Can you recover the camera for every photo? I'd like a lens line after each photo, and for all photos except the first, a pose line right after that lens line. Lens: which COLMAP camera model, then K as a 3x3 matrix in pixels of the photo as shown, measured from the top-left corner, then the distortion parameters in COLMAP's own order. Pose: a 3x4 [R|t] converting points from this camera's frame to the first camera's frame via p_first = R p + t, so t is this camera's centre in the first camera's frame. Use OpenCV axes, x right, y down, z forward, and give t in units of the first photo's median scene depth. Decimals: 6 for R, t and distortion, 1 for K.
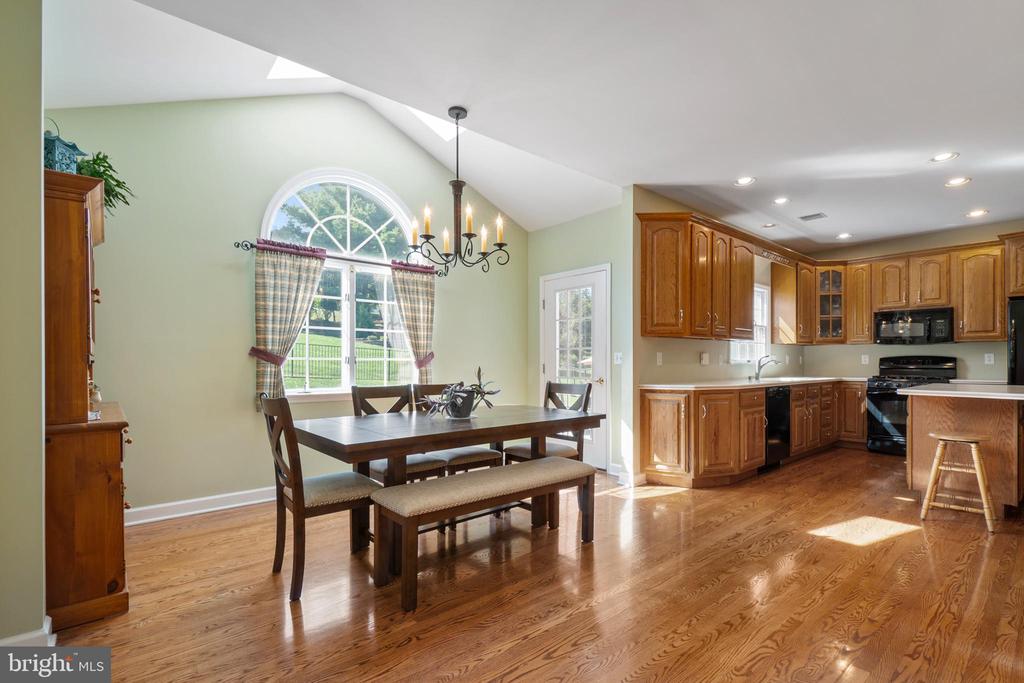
lens RADIAL K [[476.3, 0, 510.6], [0, 476.3, 362.7], [0, 0, 1]] dist [-0.001956, -0.000823]
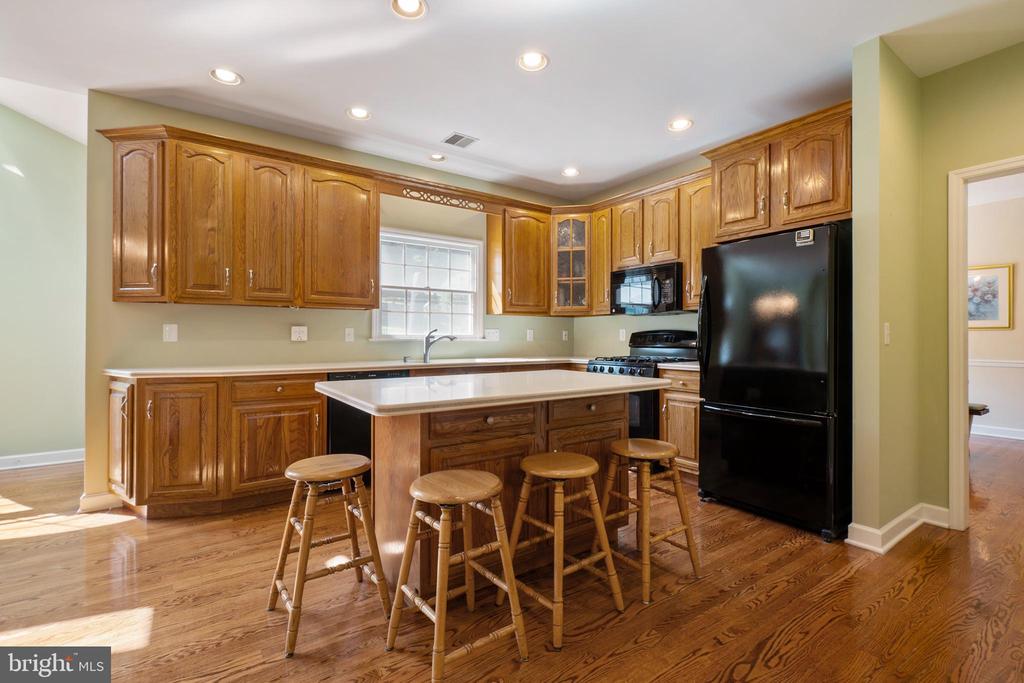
lens RADIAL K [[466.0, 0, 513.0], [0, 466.0, 336.2], [0, 0, 1]] dist [0.011539, 0.000028]
pose [[0.995686, 0.001675, -0.092767, 0.784595], [-0.002355, 0.999971, -0.007216, 0.000239], [0.092752, 0.007403, 0.995662, 0.292319]]
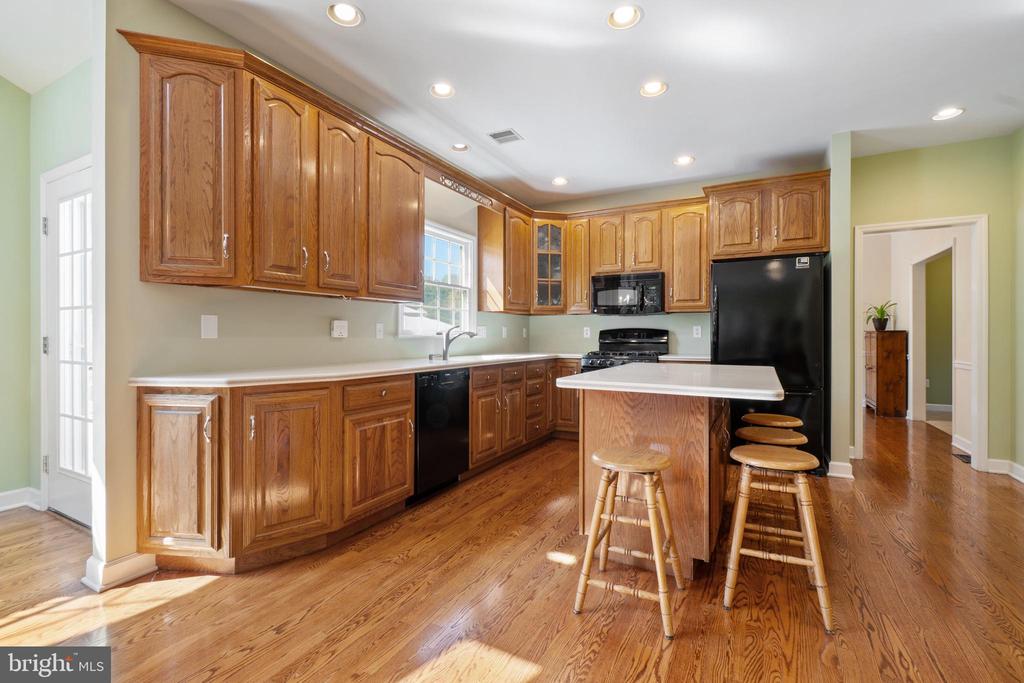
lens RADIAL K [[459.8, 0, 508.5], [0, 459.8, 338.1], [0, 0, 1]] dist [0.001432, -0.000606]
pose [[0.932741, 0.000382, 0.360546, 0.383869], [-0.001096, 0.999998, 0.001775, 0.002570], [-0.360544, -0.002050, 0.932740, 0.336889]]
